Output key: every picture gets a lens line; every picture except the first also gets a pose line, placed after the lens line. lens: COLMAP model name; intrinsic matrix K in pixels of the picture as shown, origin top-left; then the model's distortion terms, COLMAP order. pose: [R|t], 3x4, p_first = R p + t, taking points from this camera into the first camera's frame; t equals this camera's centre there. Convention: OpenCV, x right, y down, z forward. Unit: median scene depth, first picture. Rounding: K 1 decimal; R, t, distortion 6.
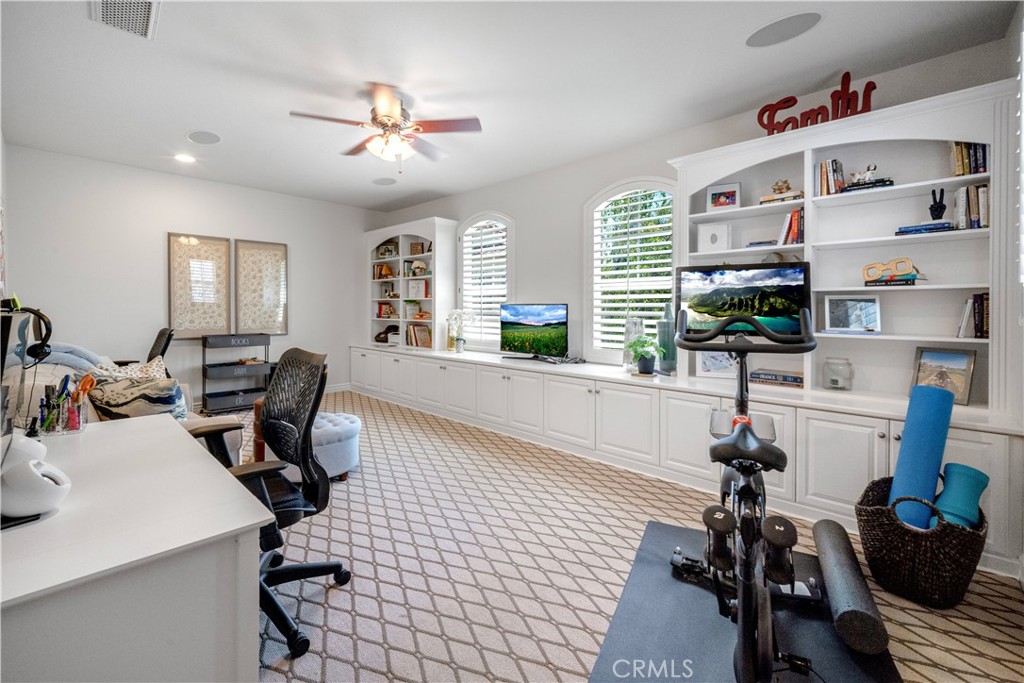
lens RADIAL K [[424.7, 0, 507.2], [0, 424.7, 324.1], [0, 0, 1]] dist [0.000396, -0.000013]
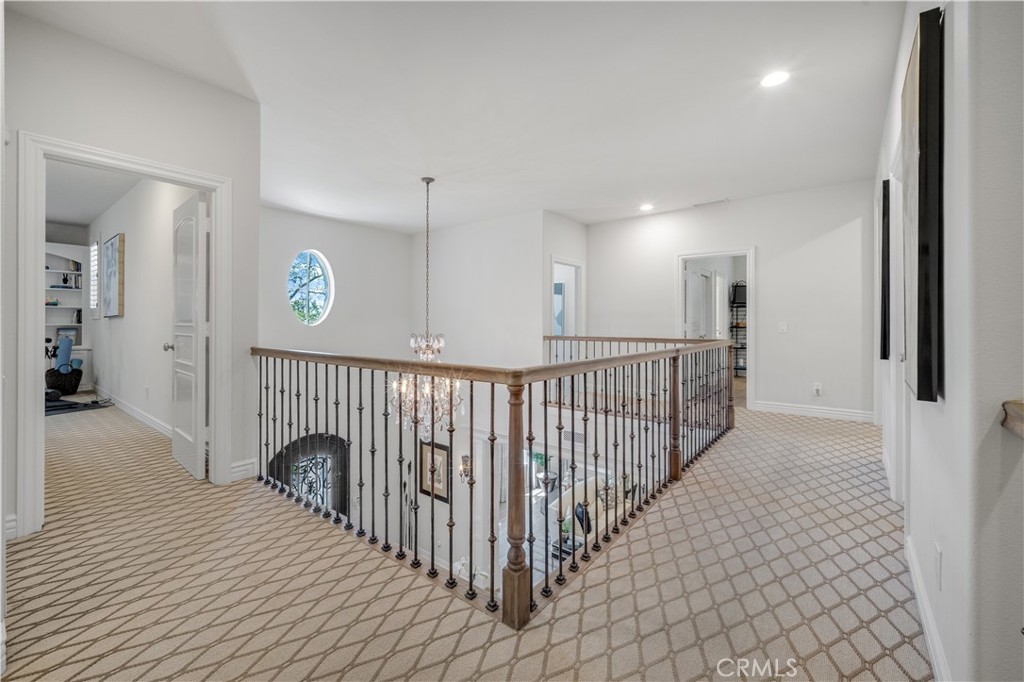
lens RADIAL K [[424.7, 0, 507.2], [0, 424.7, 323.6], [0, 0, 1]] dist [0.000396, -0.000013]
pose [[-0.078579, 0.003290, 0.996902, -2.254372], [0.004669, 0.999985, -0.002932, 0.054937], [-0.996897, 0.004424, -0.078593, -1.898499]]
